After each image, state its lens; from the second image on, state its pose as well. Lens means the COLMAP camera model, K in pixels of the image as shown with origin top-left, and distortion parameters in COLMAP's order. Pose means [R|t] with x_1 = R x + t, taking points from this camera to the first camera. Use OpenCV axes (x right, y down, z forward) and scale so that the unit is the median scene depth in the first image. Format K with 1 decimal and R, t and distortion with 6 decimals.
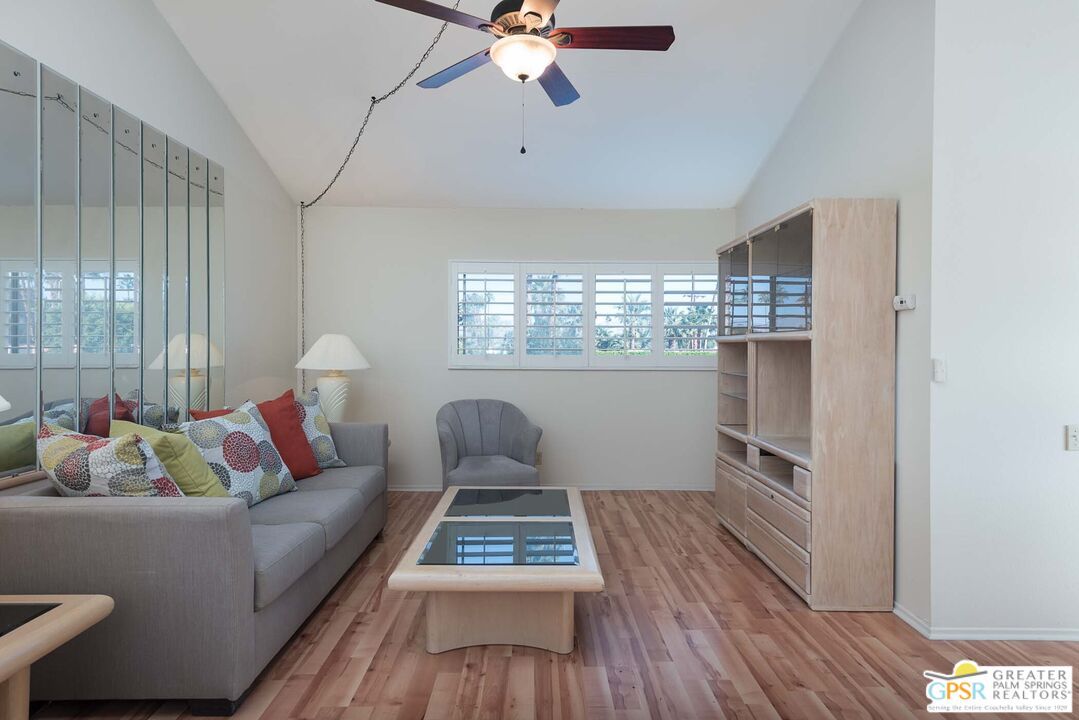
lens RADIAL K [[598.6, 0, 541.0], [0, 598.6, 356.8], [0, 0, 1]] dist [0.018403, -0.002457]
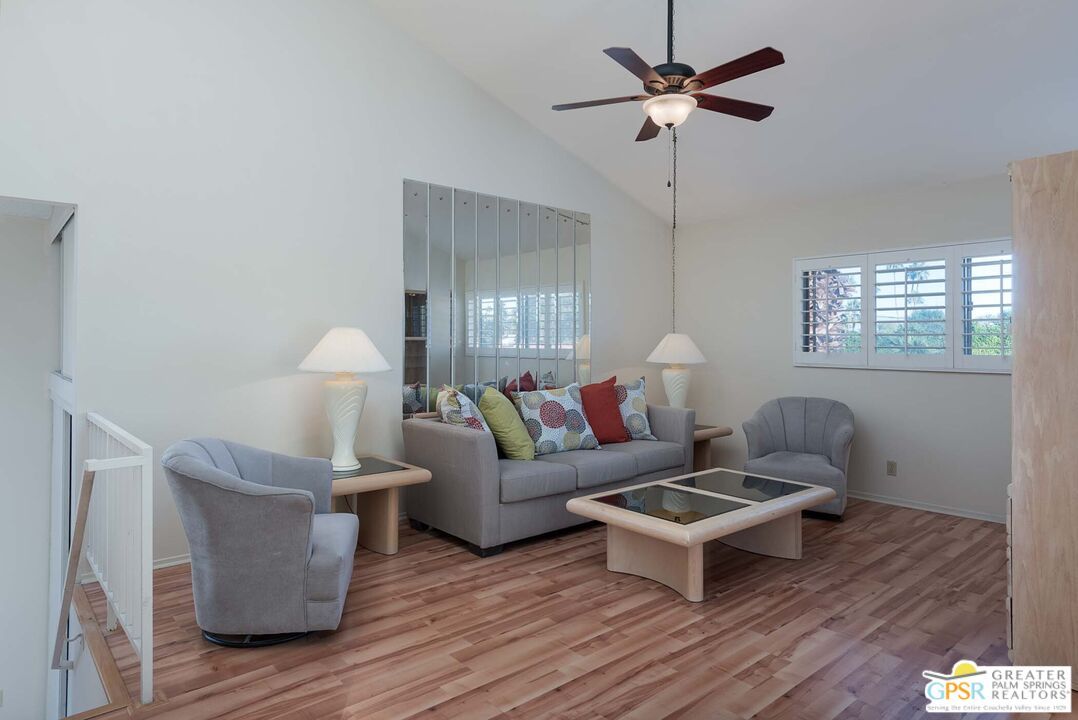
lens RADIAL K [[637.8, 0, 544.5], [0, 637.8, 356.0], [0, 0, 1]] dist [0.008685, -0.000617]
pose [[0.653659, 0.015694, -0.756627, 0.669336], [-0.014903, 0.999858, 0.007864, 0.002089], [0.756643, 0.006136, 0.653800, -0.041475]]
